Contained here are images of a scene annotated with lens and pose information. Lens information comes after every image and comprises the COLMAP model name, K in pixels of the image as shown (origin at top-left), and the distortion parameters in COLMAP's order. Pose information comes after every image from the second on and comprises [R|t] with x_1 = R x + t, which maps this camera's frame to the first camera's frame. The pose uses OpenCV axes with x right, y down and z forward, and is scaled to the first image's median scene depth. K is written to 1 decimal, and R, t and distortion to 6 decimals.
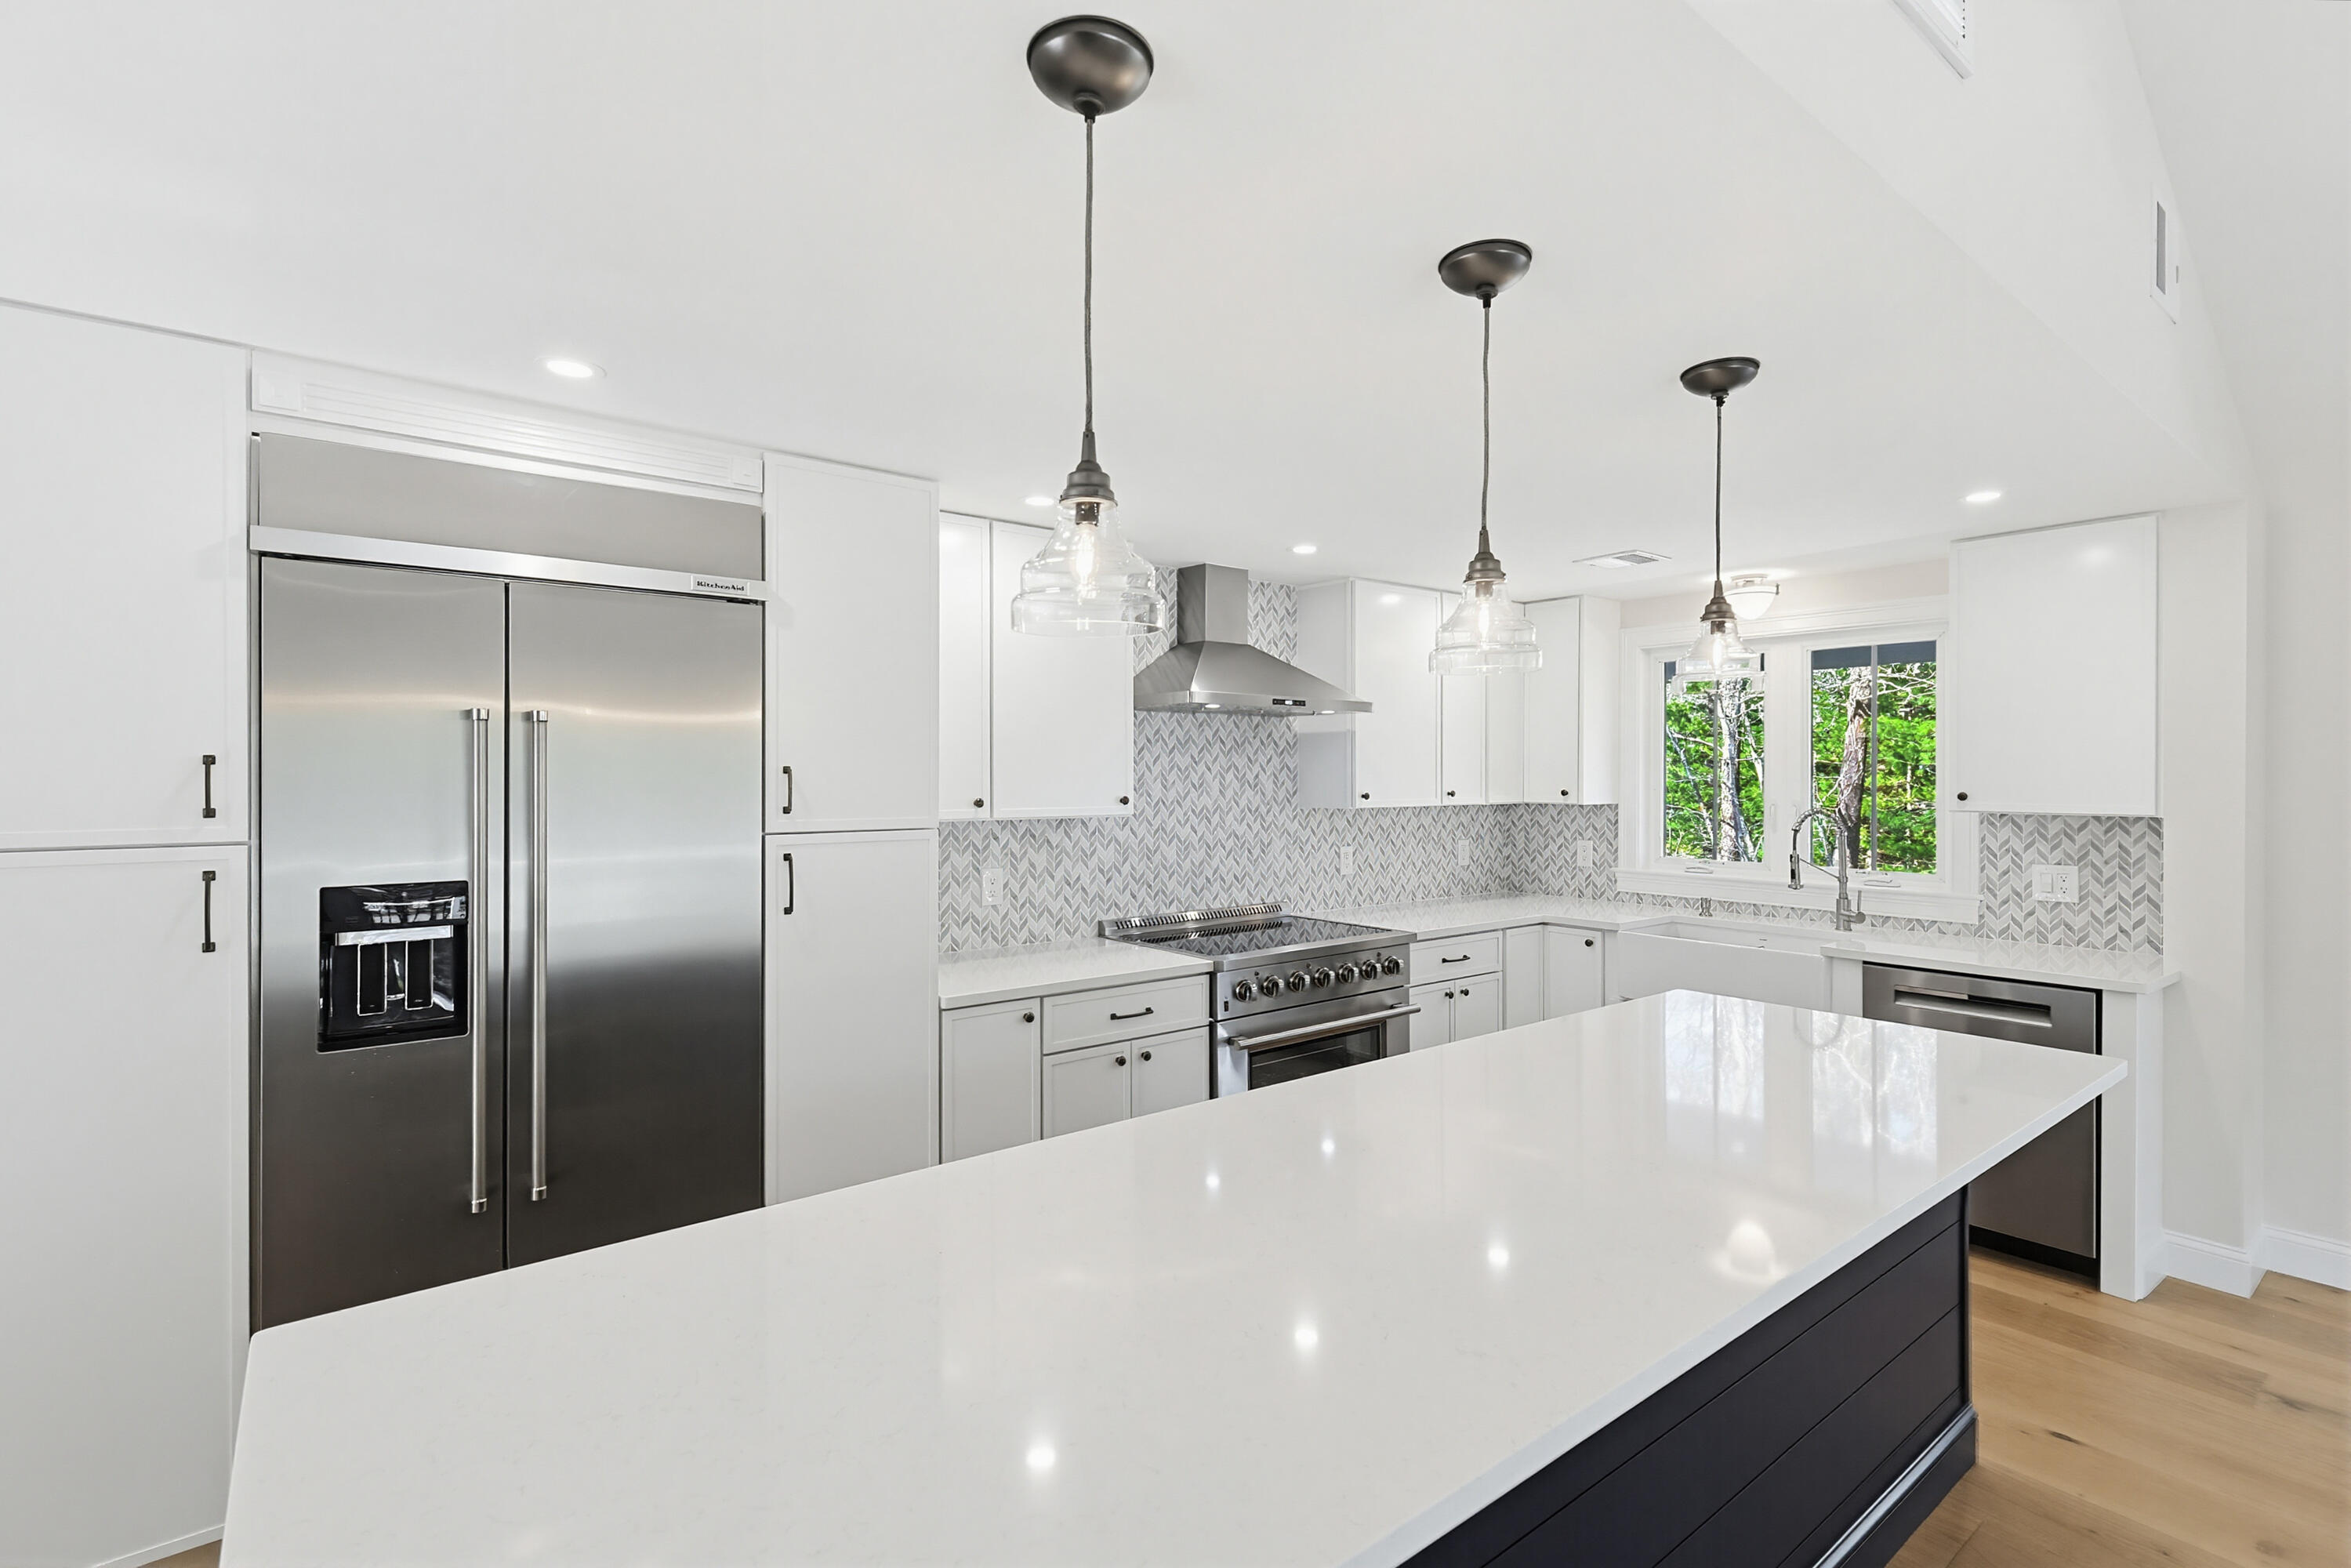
lens RADIAL K [[1097.9, 0, 1180.9], [0, 1097.9, 778.6], [0, 0, 1]] dist [0.004465, -0.000678]
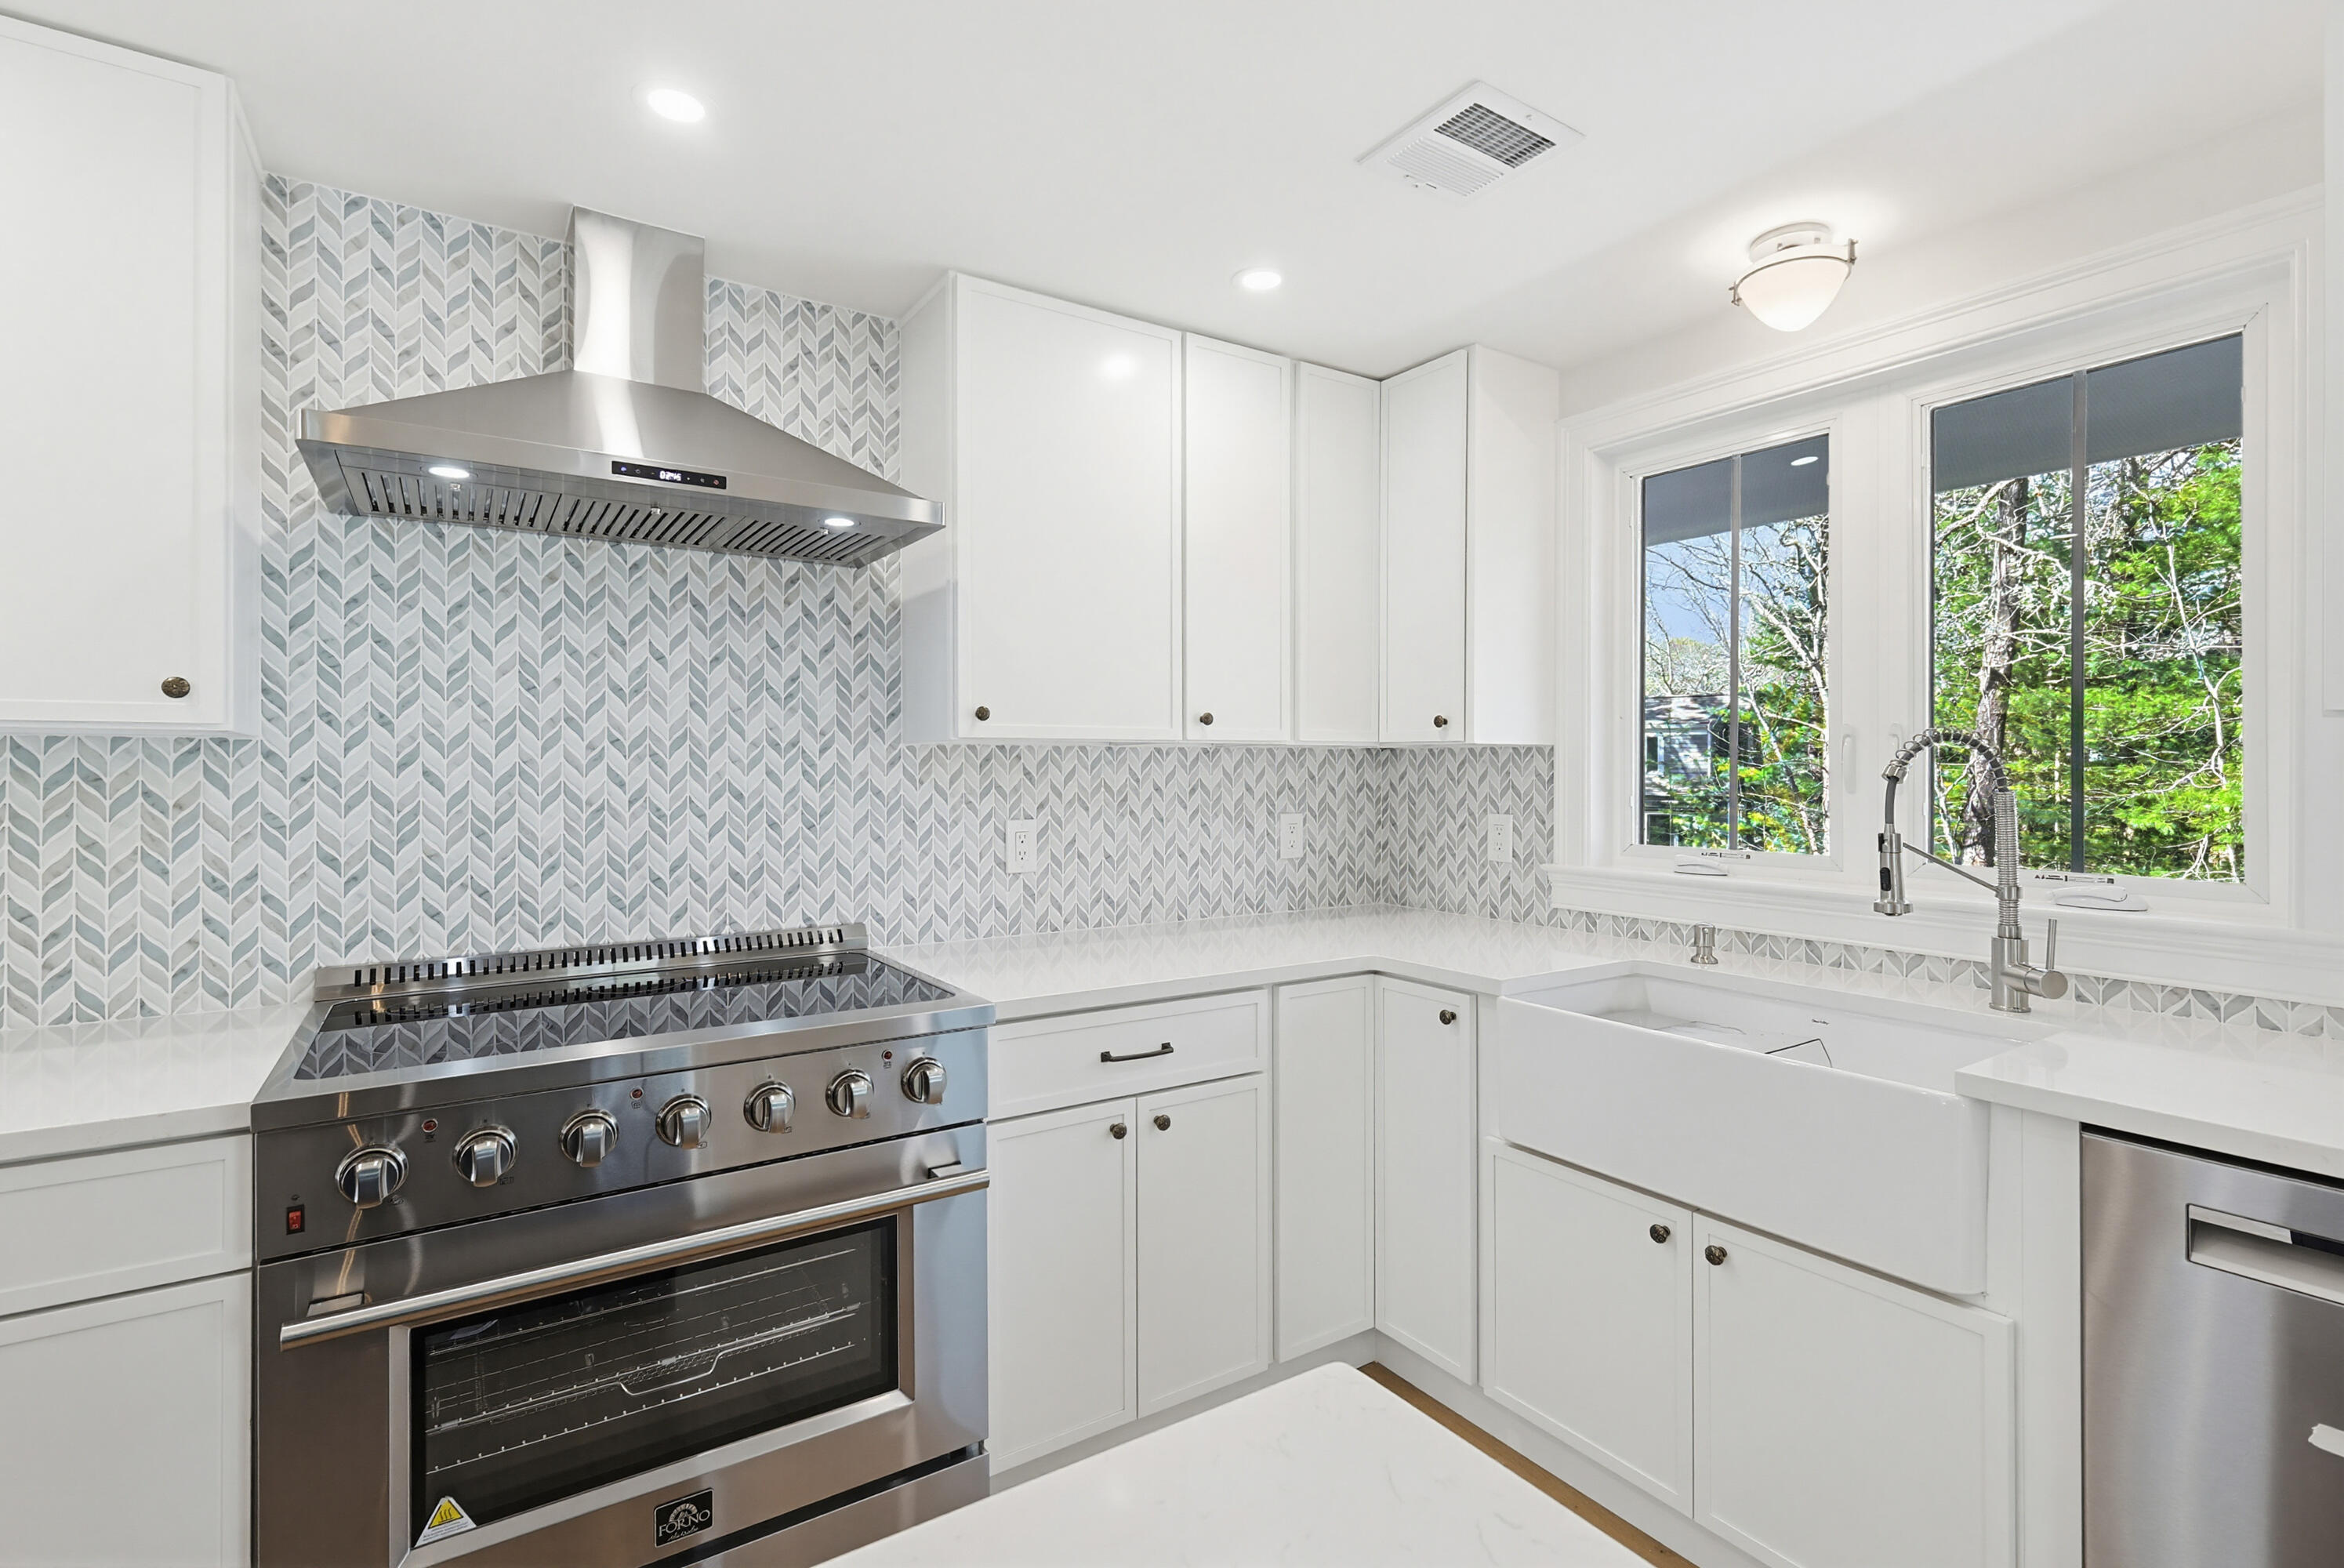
lens RADIAL K [[1094.6, 0, 1177.4], [0, 1094.6, 775.2], [0, 0, 1]] dist [0.004465, -0.000678]
pose [[0.996515, 0.001052, -0.083410, 0.321925], [-0.001116, 0.999999, -0.000713, 0.047567], [0.083409, 0.000803, 0.996515, 0.559410]]
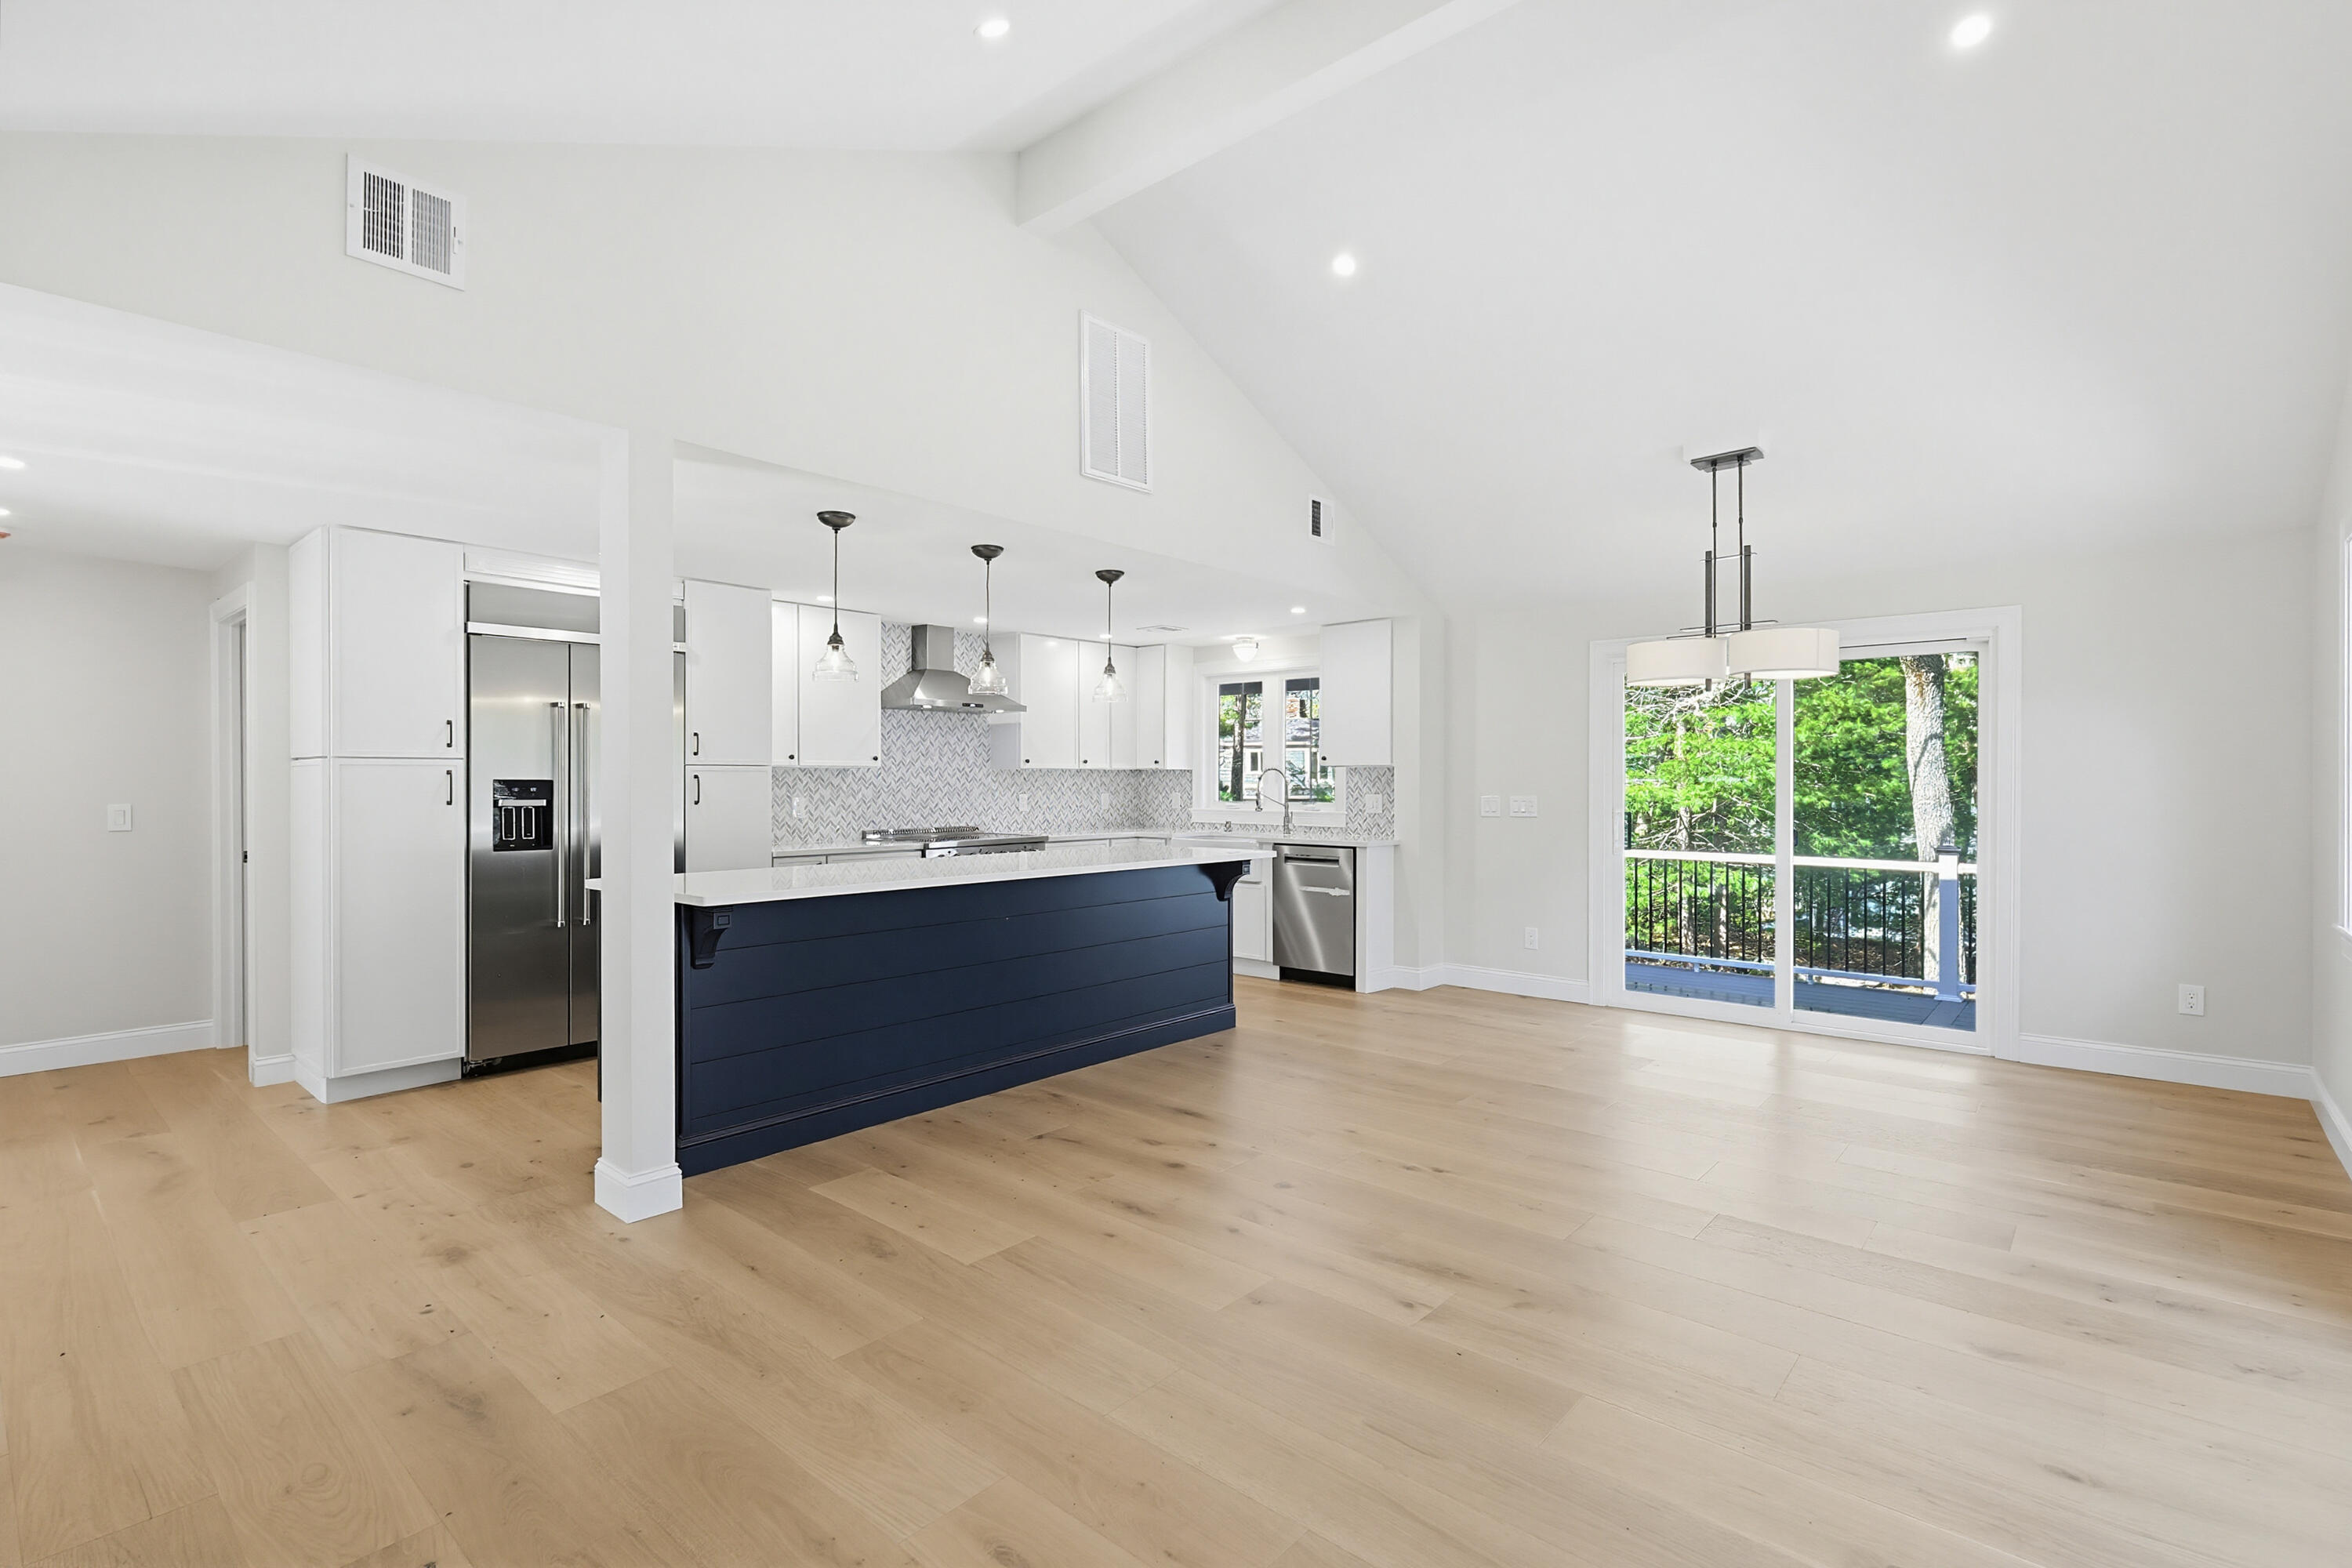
lens RADIAL K [[1098.3, 0, 1195.9], [0, 1098.3, 781.2], [0, 0, 1]] dist [0.004465, -0.000678]
pose [[0.982203, -0.000414, 0.187824, 0.114109], [0.001177, 0.999992, -0.003950, 0.058743], [-0.187821, 0.004101, 0.982195, -0.785264]]
